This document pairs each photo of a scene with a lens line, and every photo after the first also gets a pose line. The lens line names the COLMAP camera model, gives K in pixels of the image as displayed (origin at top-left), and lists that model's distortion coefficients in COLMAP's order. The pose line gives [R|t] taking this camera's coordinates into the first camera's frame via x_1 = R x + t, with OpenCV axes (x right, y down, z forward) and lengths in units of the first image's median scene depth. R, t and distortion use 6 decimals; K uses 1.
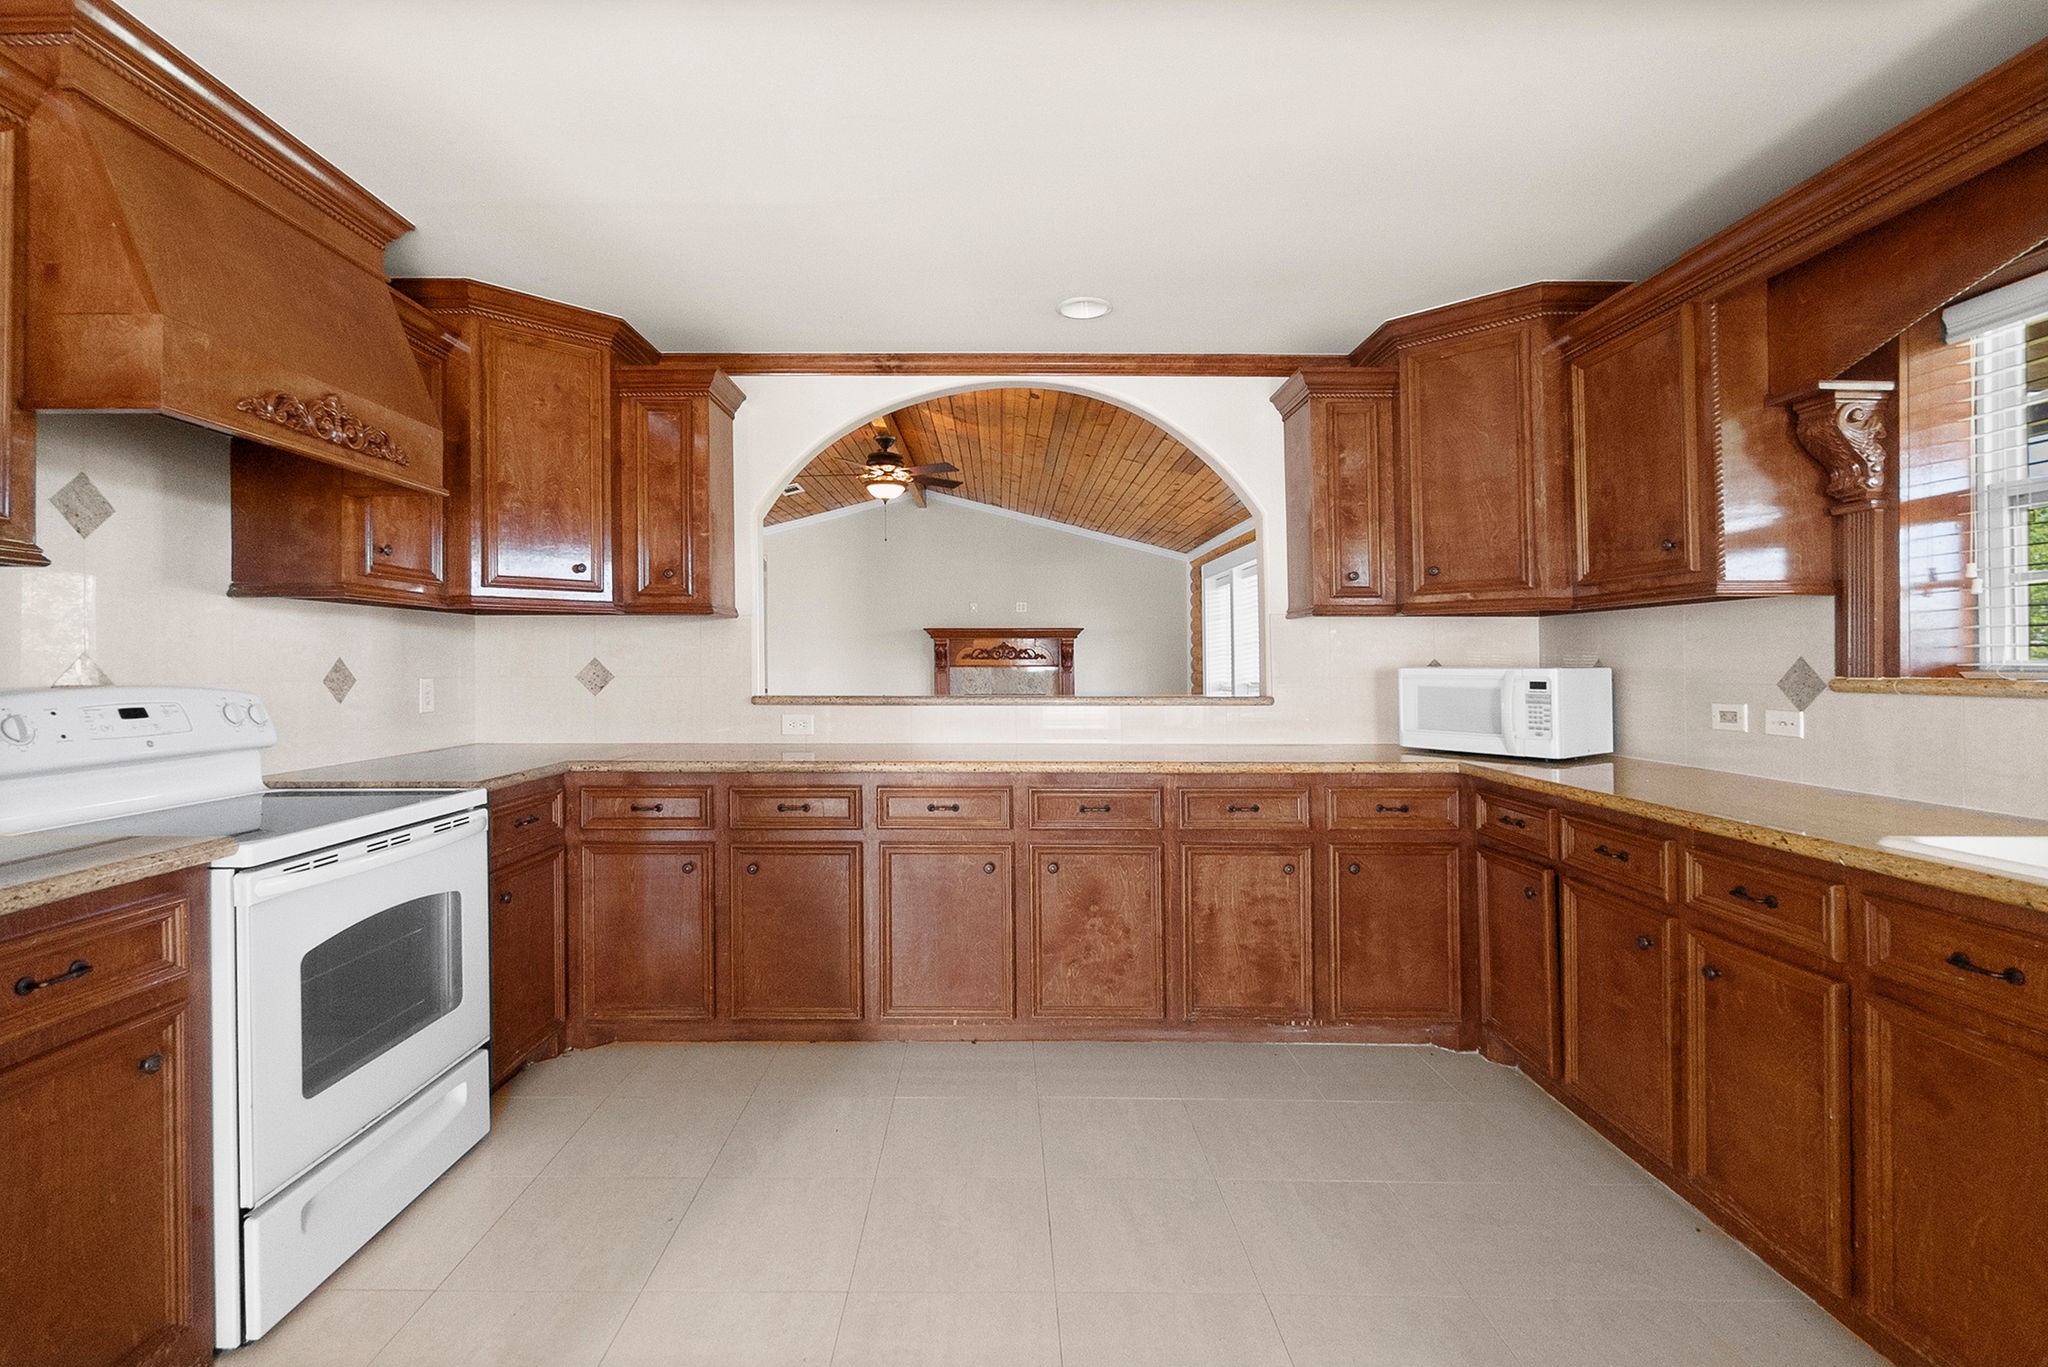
lens RADIAL K [[929.4, 0, 973.0], [0, 929.4, 629.5], [0, 0, 1]] dist [-0.005505, 0.000890]
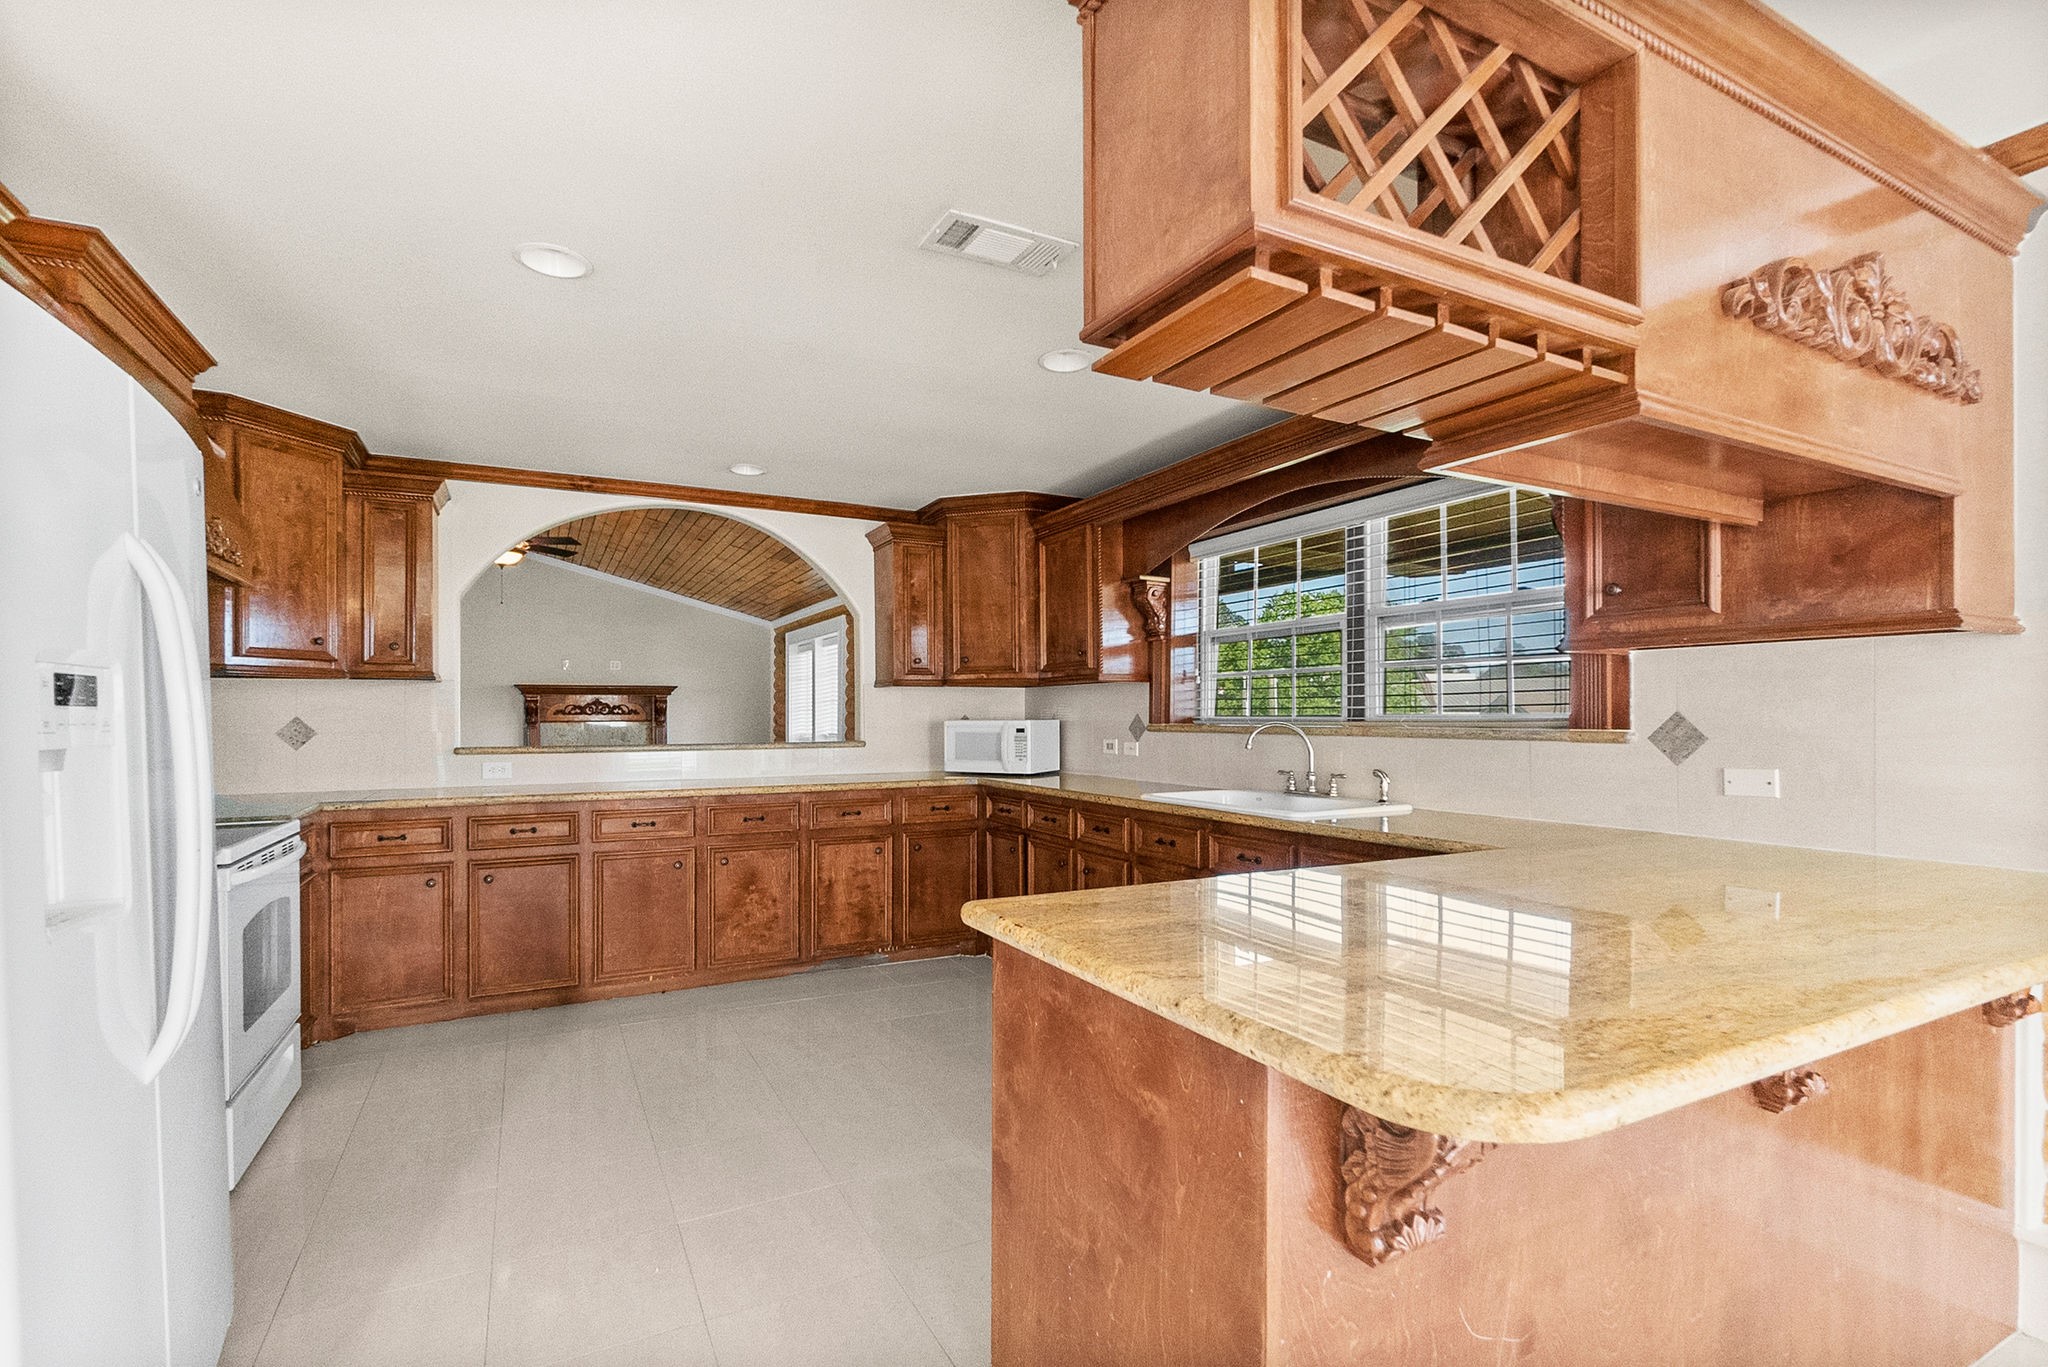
lens RADIAL K [[929.4, 0, 1008.8], [0, 929.4, 684.6], [0, 0, 1]] dist [-0.005505, 0.000890]
pose [[0.873840, 0.011816, 0.486070, -0.229124], [-0.012618, 0.999919, -0.001623, -0.019921], [-0.486050, -0.004715, 0.873918, -0.463500]]
